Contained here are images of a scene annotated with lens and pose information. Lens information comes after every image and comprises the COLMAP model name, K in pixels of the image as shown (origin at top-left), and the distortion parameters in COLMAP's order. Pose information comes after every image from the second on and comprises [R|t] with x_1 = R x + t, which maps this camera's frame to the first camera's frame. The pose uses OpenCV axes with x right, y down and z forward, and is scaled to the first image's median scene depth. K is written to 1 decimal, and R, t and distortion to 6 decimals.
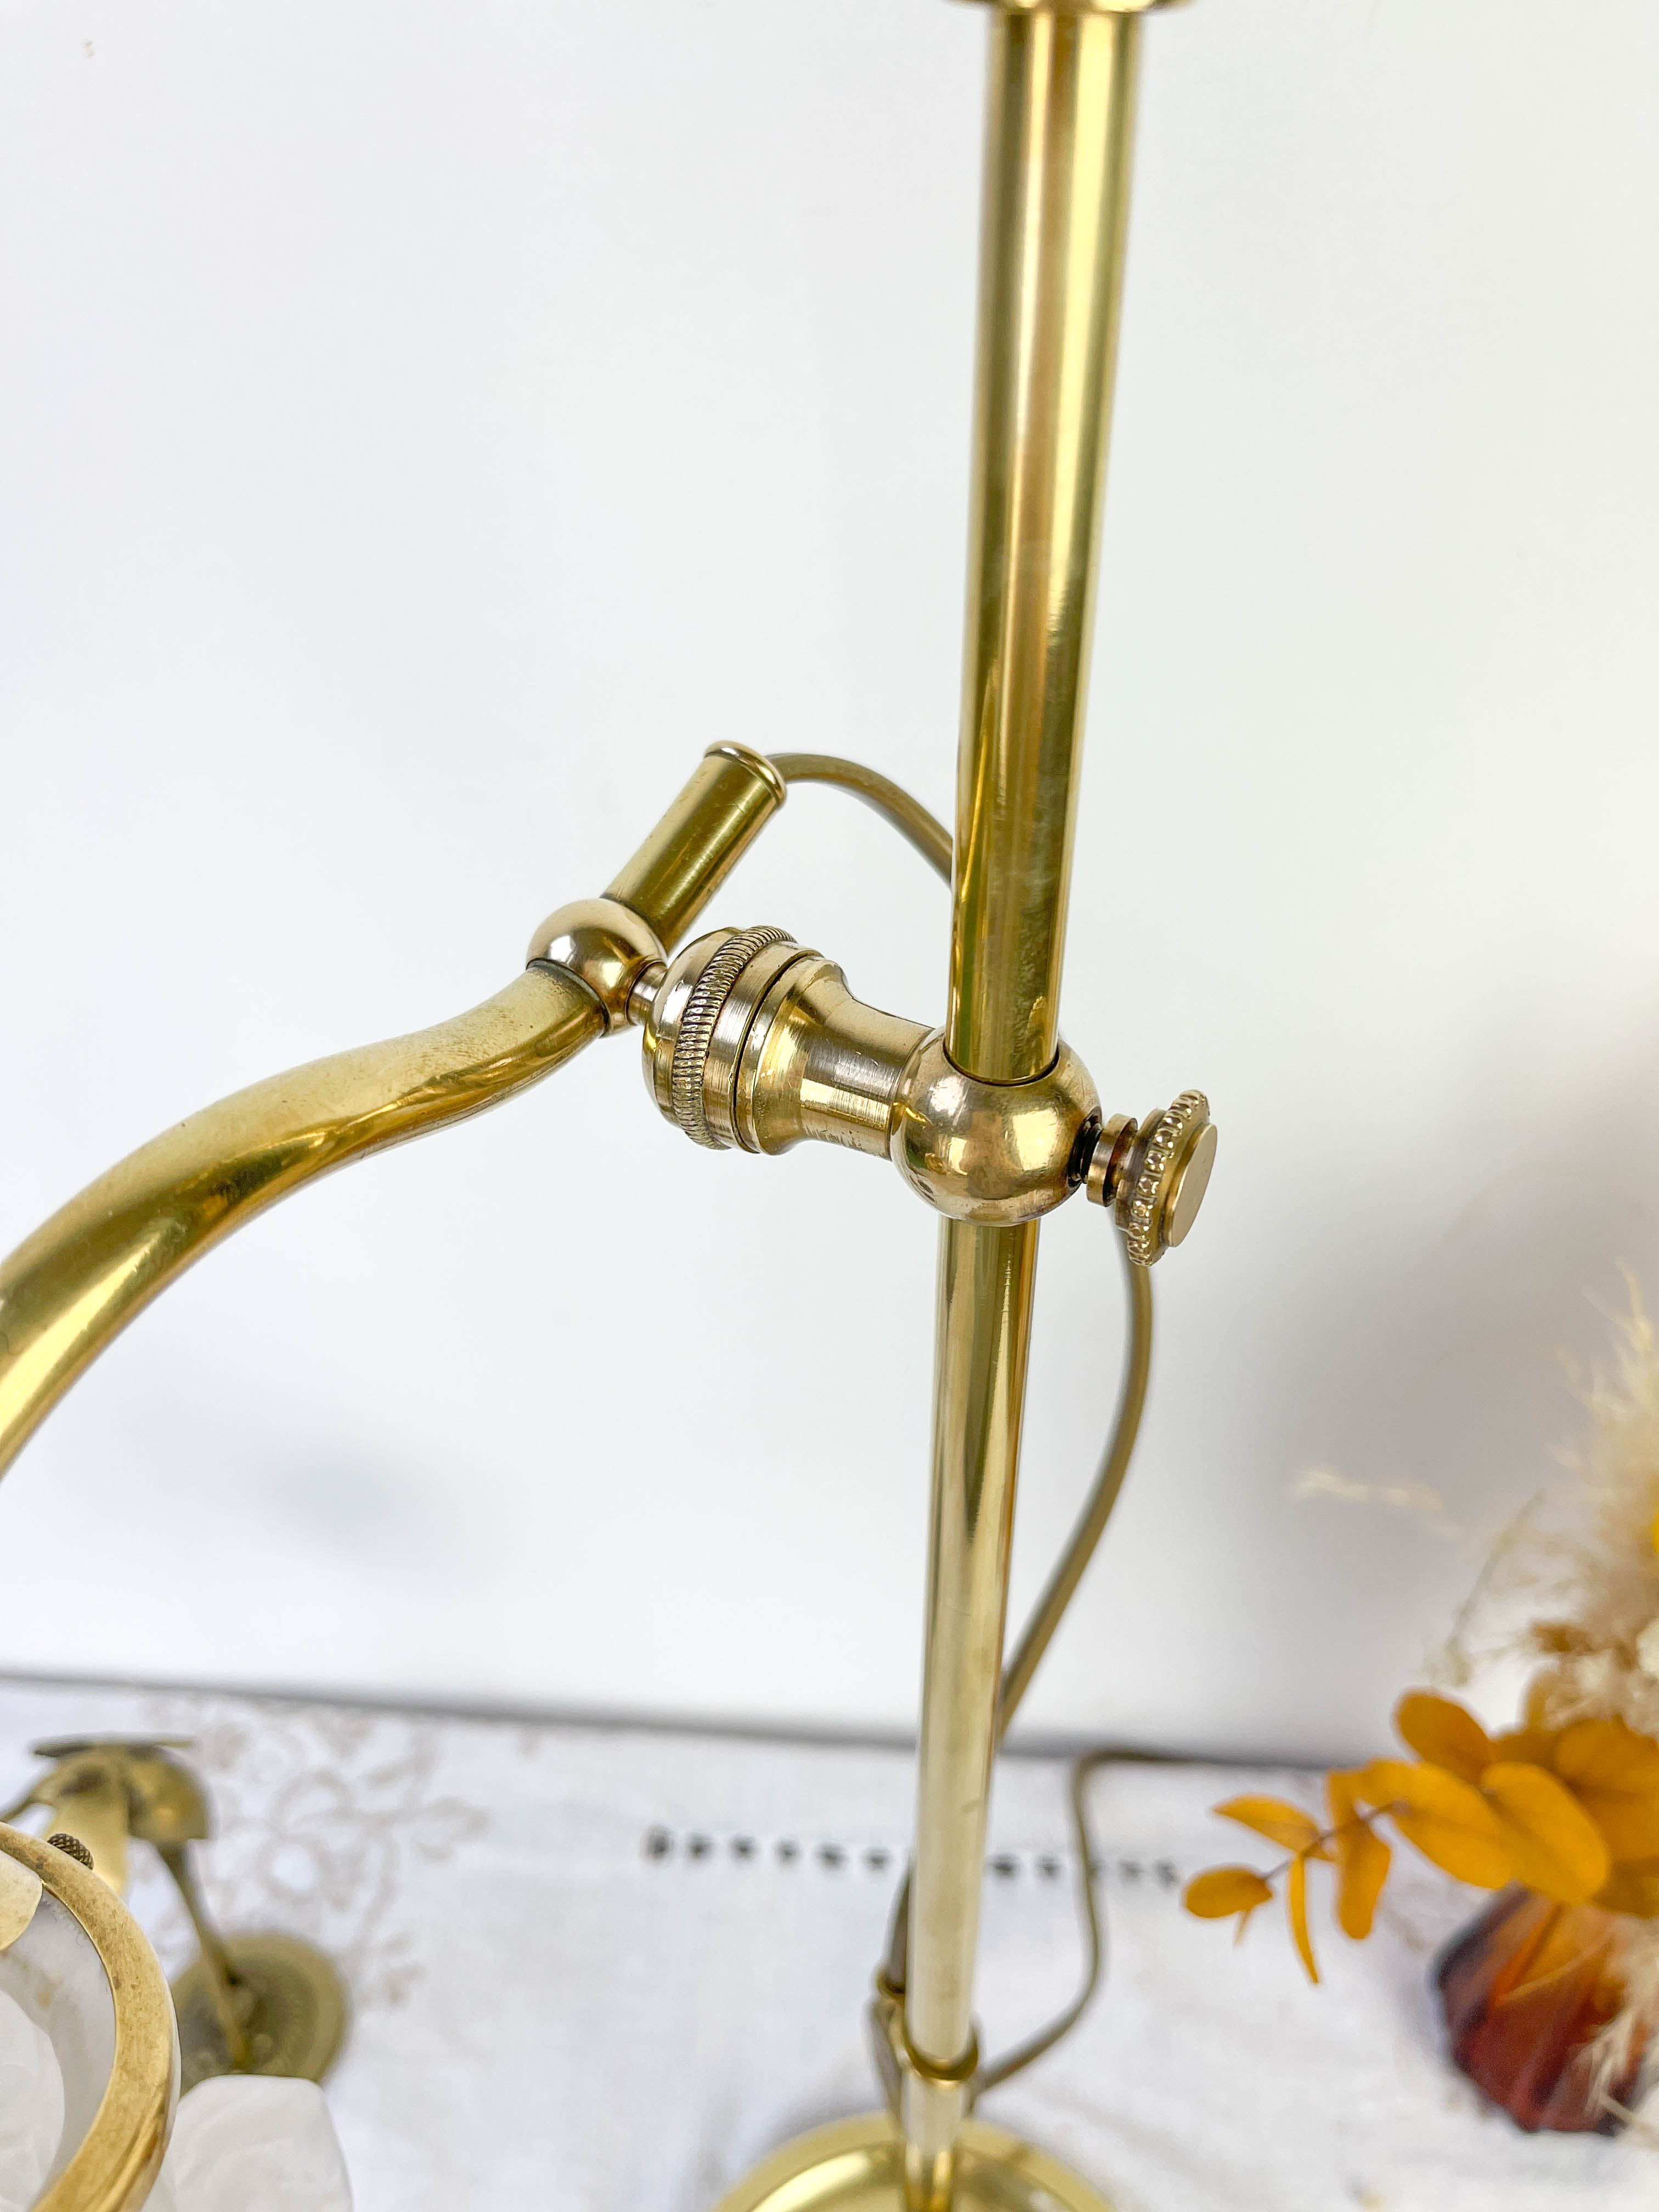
lens RADIAL K [[1720.0, 0, 848.1], [0, 1720.0, 1102.7], [0, 0, 1]] dist [0.047507, -0.082089]
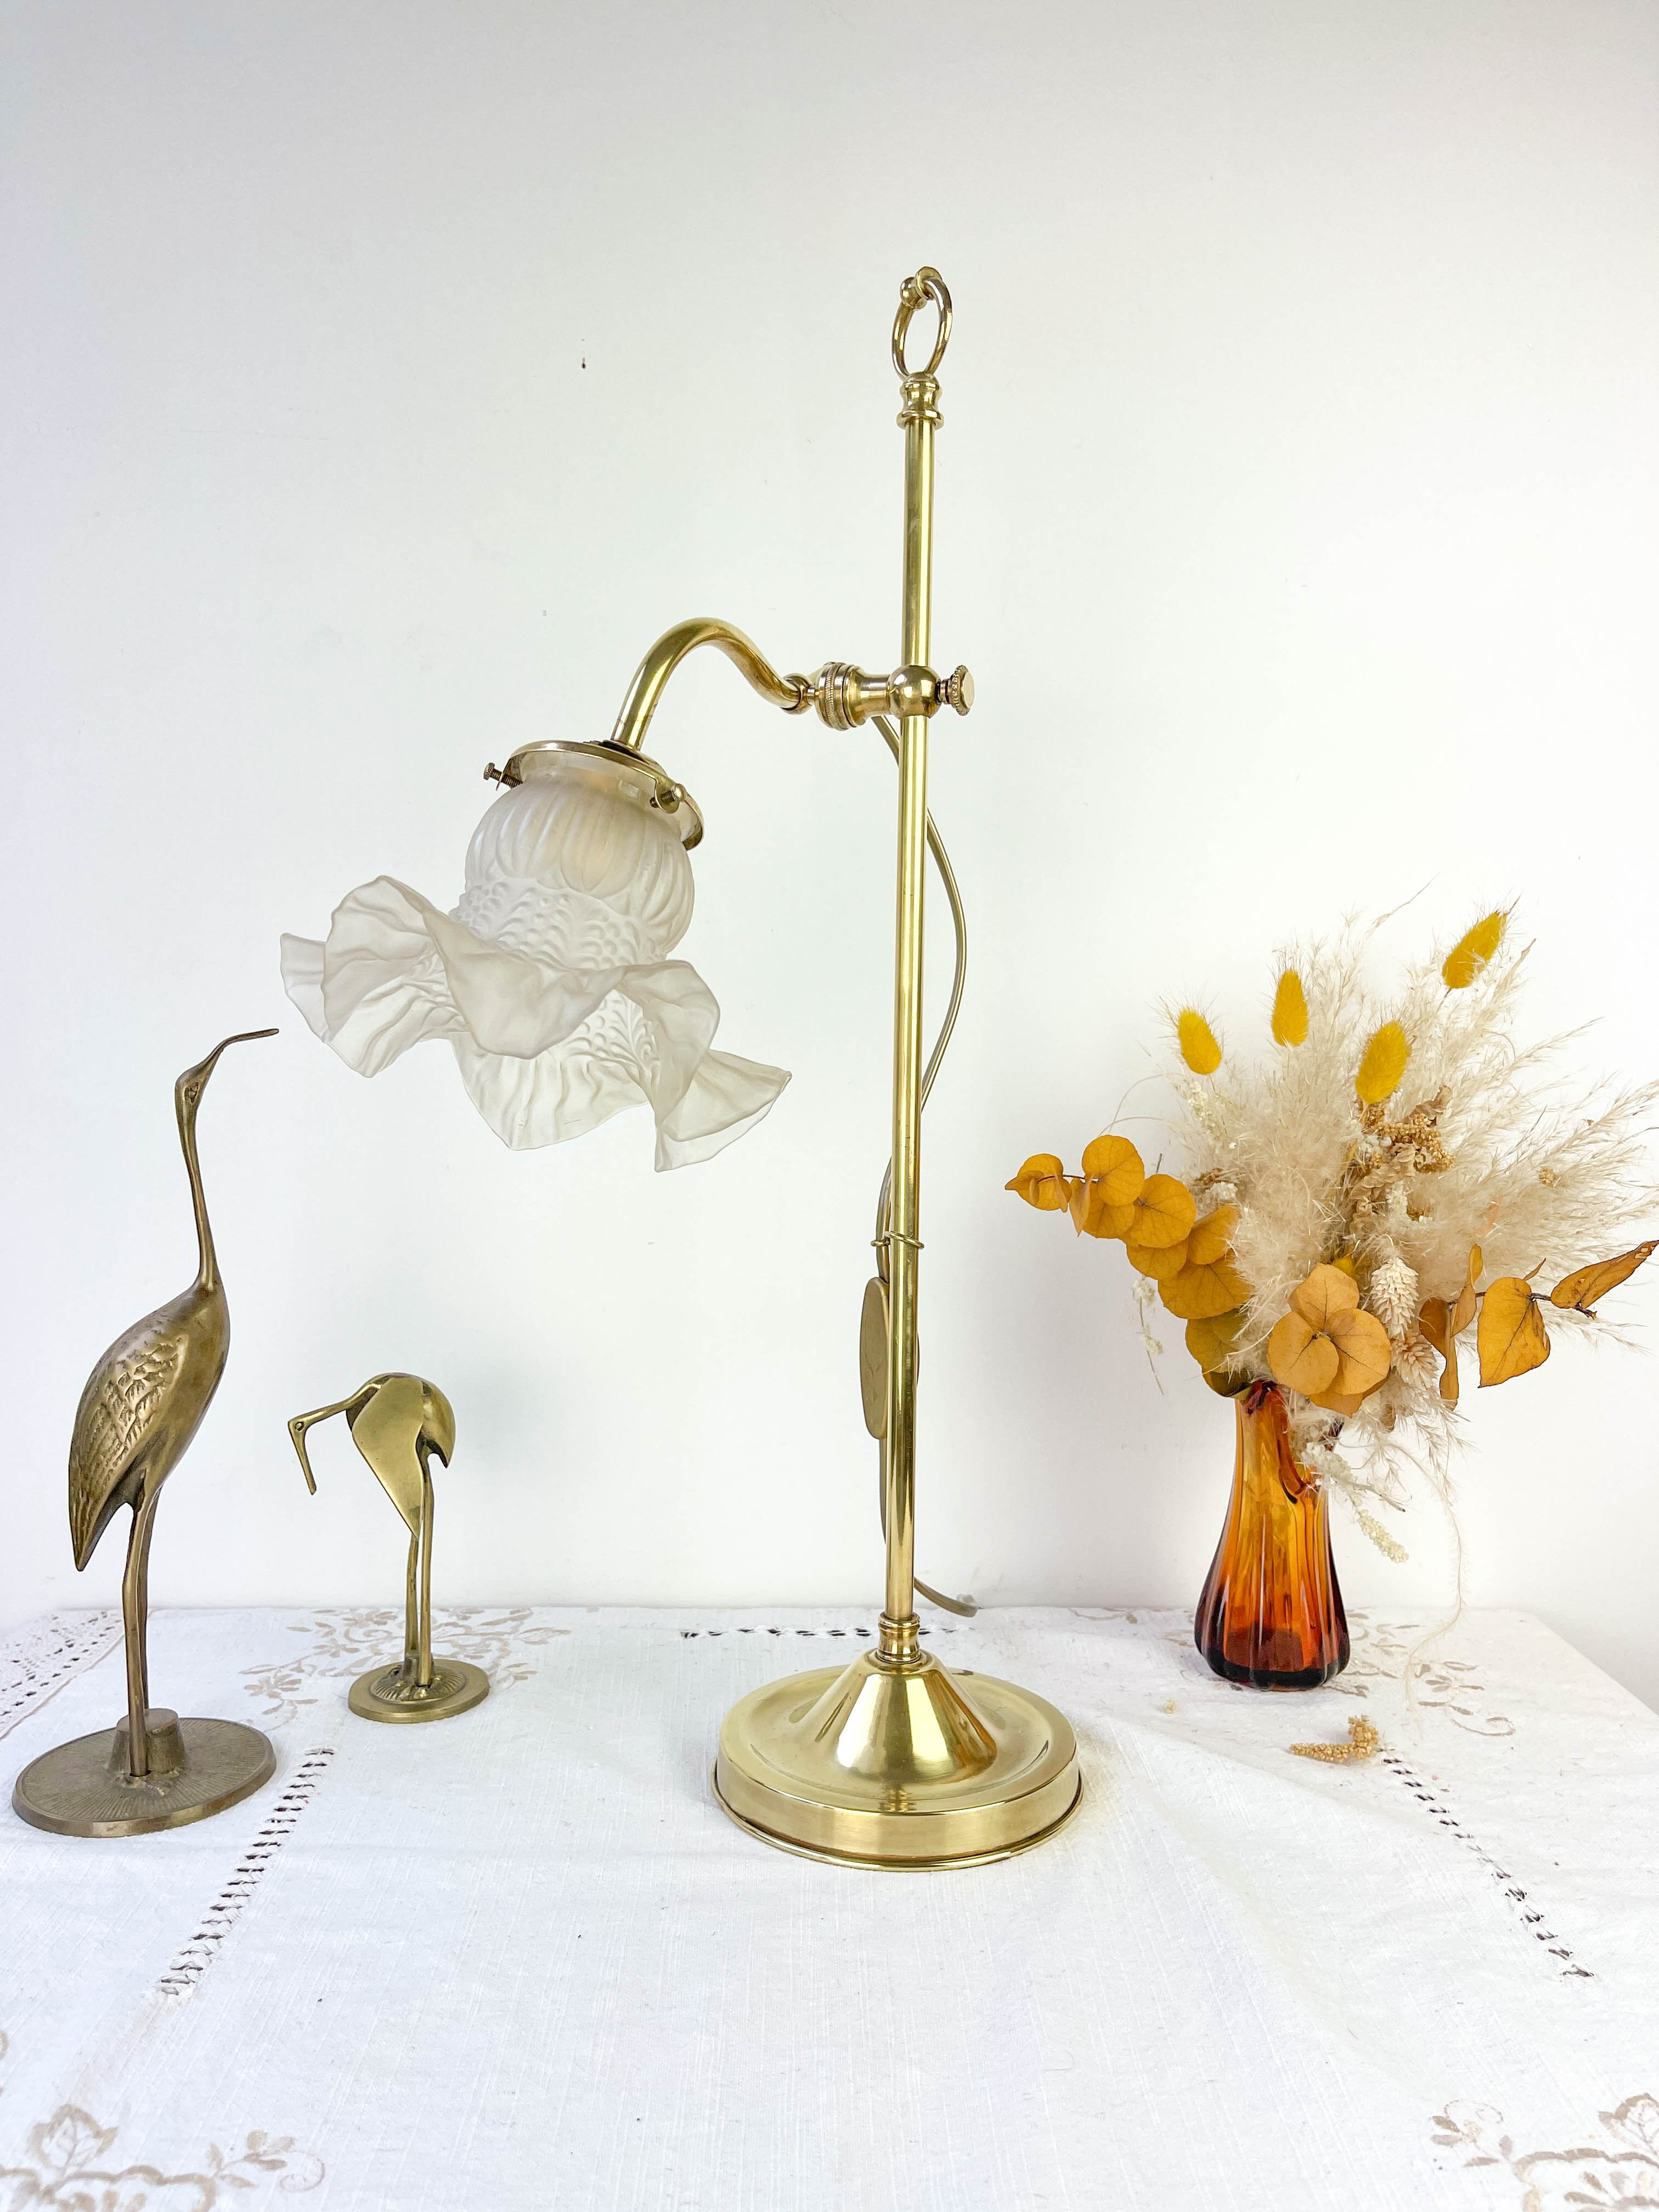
lens RADIAL K [[1720.0, 0, 824.4], [0, 1720.0, 1112.5], [0, 0, 1]] dist [0.047507, -0.082089]
pose [[0.995024, 0.016104, 0.098327, -0.148122], [0.043534, 0.817401, -0.574422, 0.932067], [-0.089623, 0.575844, 0.812632, -0.478899]]
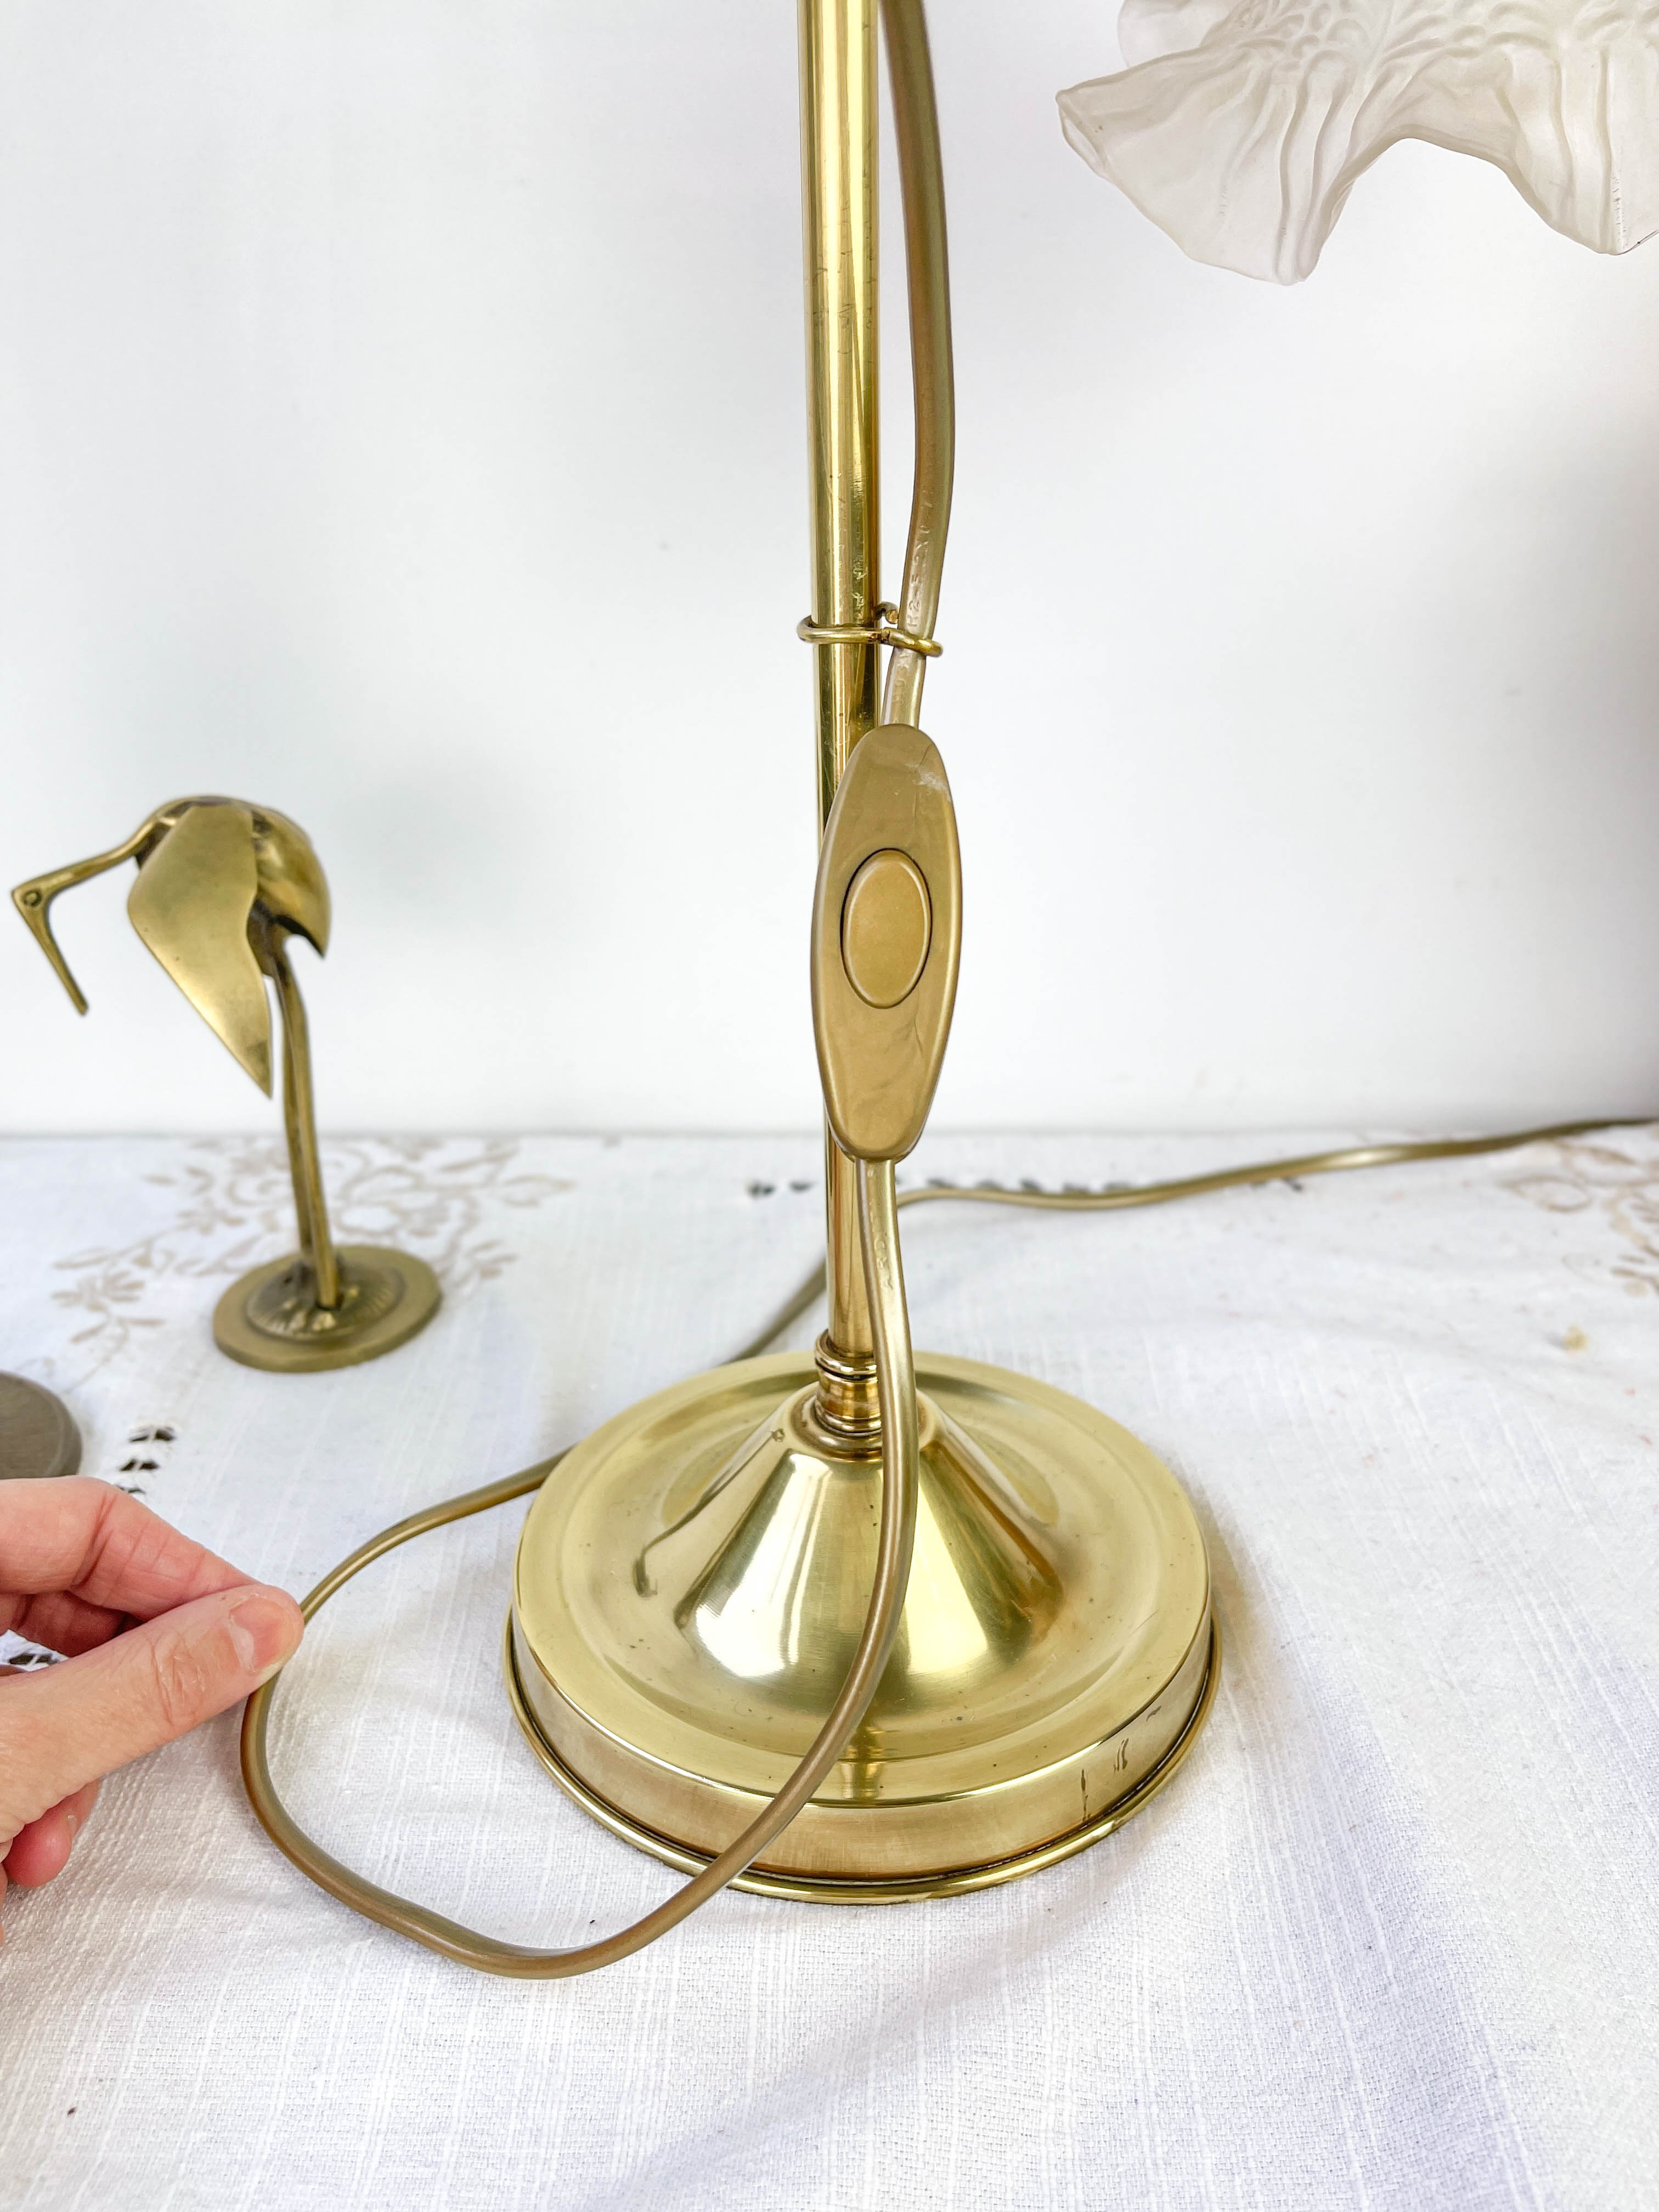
lens RADIAL K [[1763.9, 0, 823.1], [0, 1763.9, 1152.8], [0, 0, 1]] dist [0.012931, 0.007522]
pose [[0.998518, -0.027304, 0.047073, -0.121048], [0.036741, 0.976354, -0.213033, 0.624309], [-0.040143, 0.214447, 0.975910, 0.057523]]
